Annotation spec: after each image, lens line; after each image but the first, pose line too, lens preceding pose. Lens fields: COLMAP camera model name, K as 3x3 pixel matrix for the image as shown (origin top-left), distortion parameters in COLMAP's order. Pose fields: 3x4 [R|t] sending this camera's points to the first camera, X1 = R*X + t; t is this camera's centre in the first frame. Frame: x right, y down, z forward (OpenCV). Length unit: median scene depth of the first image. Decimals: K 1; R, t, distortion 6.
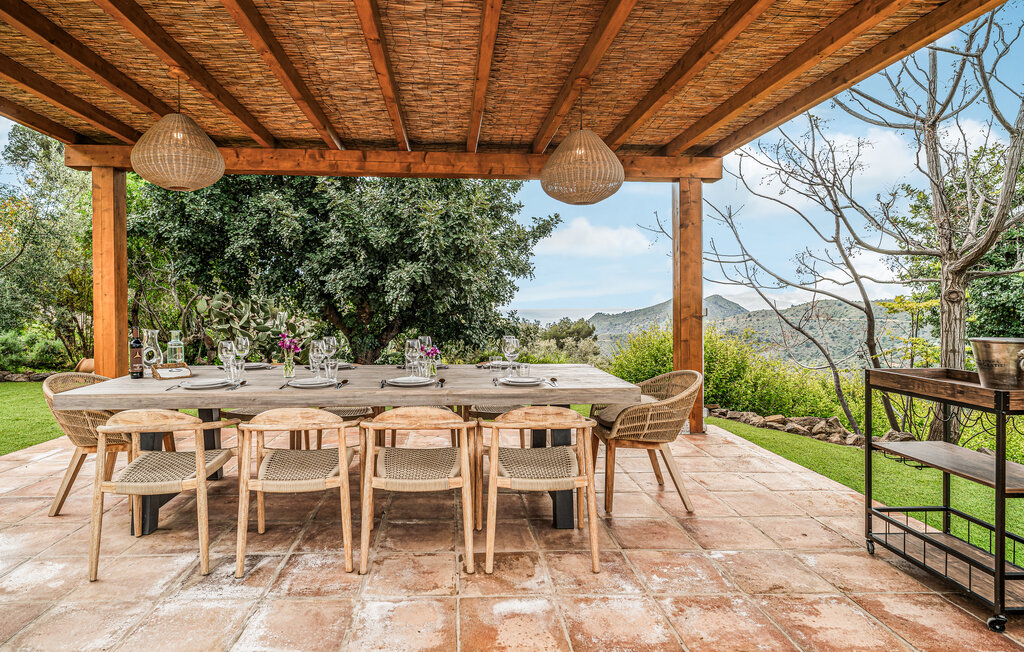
lens RADIAL K [[536.3, 0, 483.9], [0, 536.3, 310.4], [0, 0, 1]] dist [-0.001221, -0.000691]
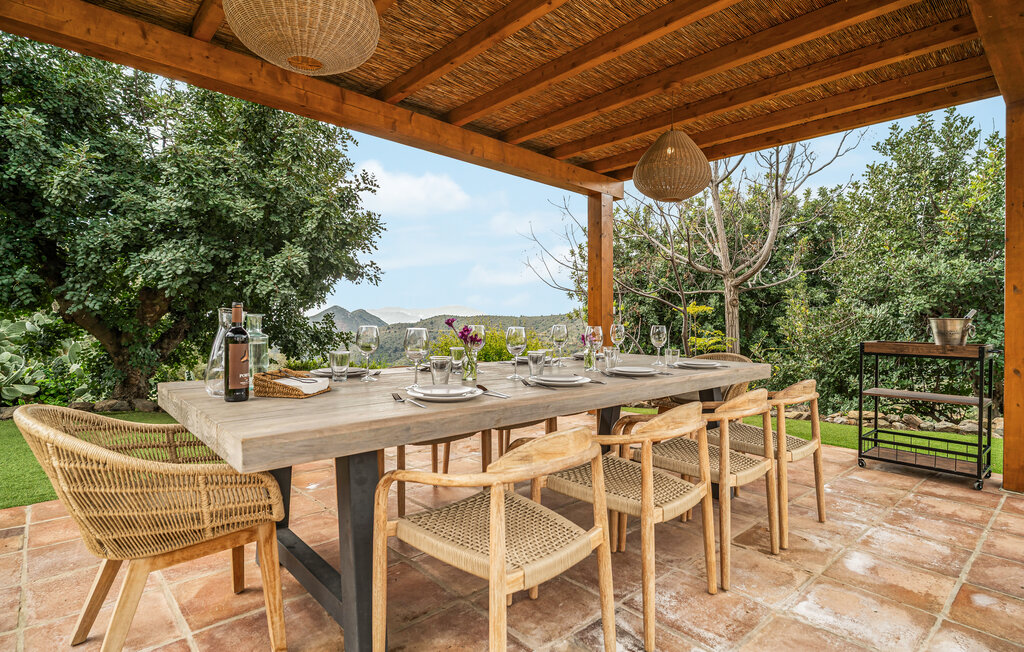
lens RADIAL K [[510.0, 0, 512.0], [0, 510.0, 326.0], [0, 0, 1]] dist [-0.003792, 0.000247]
pose [[0.772217, -0.001462, 0.635357, -1.033901], [-0.001911, 0.999987, 0.004623, 0.069809], [-0.635355, -0.004784, 0.772205, 0.609314]]
